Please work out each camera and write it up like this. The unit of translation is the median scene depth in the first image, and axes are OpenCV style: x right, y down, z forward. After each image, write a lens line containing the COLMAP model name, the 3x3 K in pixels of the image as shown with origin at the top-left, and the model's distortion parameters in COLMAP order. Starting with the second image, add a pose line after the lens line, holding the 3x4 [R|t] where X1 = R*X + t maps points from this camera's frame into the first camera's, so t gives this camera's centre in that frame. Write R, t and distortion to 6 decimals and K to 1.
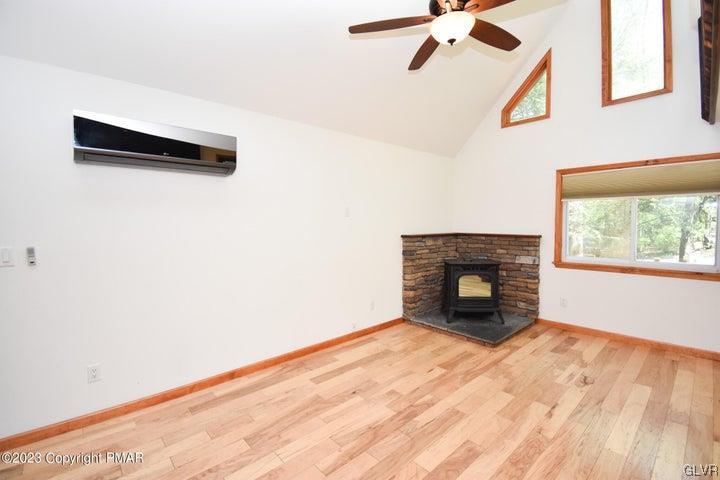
lens RADIAL K [[319.3, 0, 362.0], [0, 319.3, 235.4], [0, 0, 1]] dist [0.026701, -0.027065]
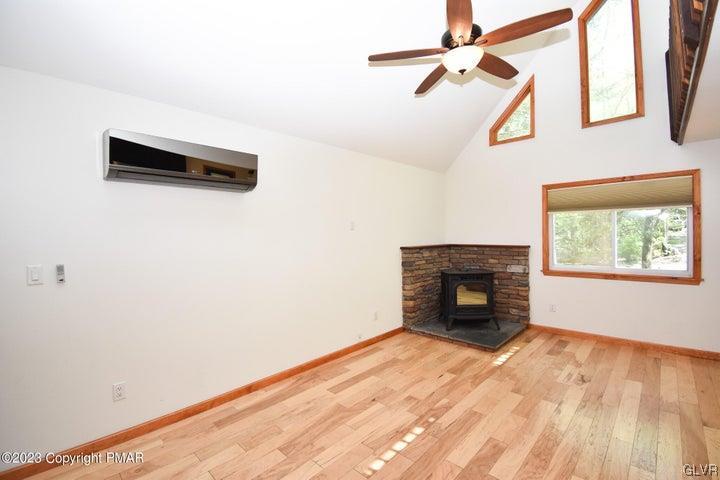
lens RADIAL K [[319.3, 0, 362.0], [0, 319.3, 235.4], [0, 0, 1]] dist [0.026701, -0.027065]
pose [[0.997251, -0.010886, 0.073294, -0.098030], [0.013647, 0.999212, -0.037266, -0.001765], [-0.072831, 0.038164, 0.996614, -0.036093]]
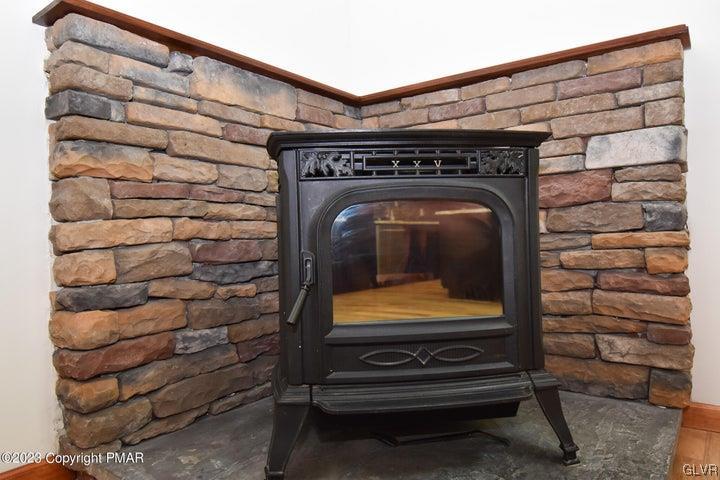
lens RADIAL K [[479.2, 0, 360.0], [0, 479.2, 240.0], [0, 0, 1]] dist [-0.002953, -0.001323]
pose [[0.983675, -0.023299, 0.178442, 0.321371], [0.030011, 0.998936, -0.035005, 0.183268], [-0.177437, 0.039789, 0.983328, 0.874365]]
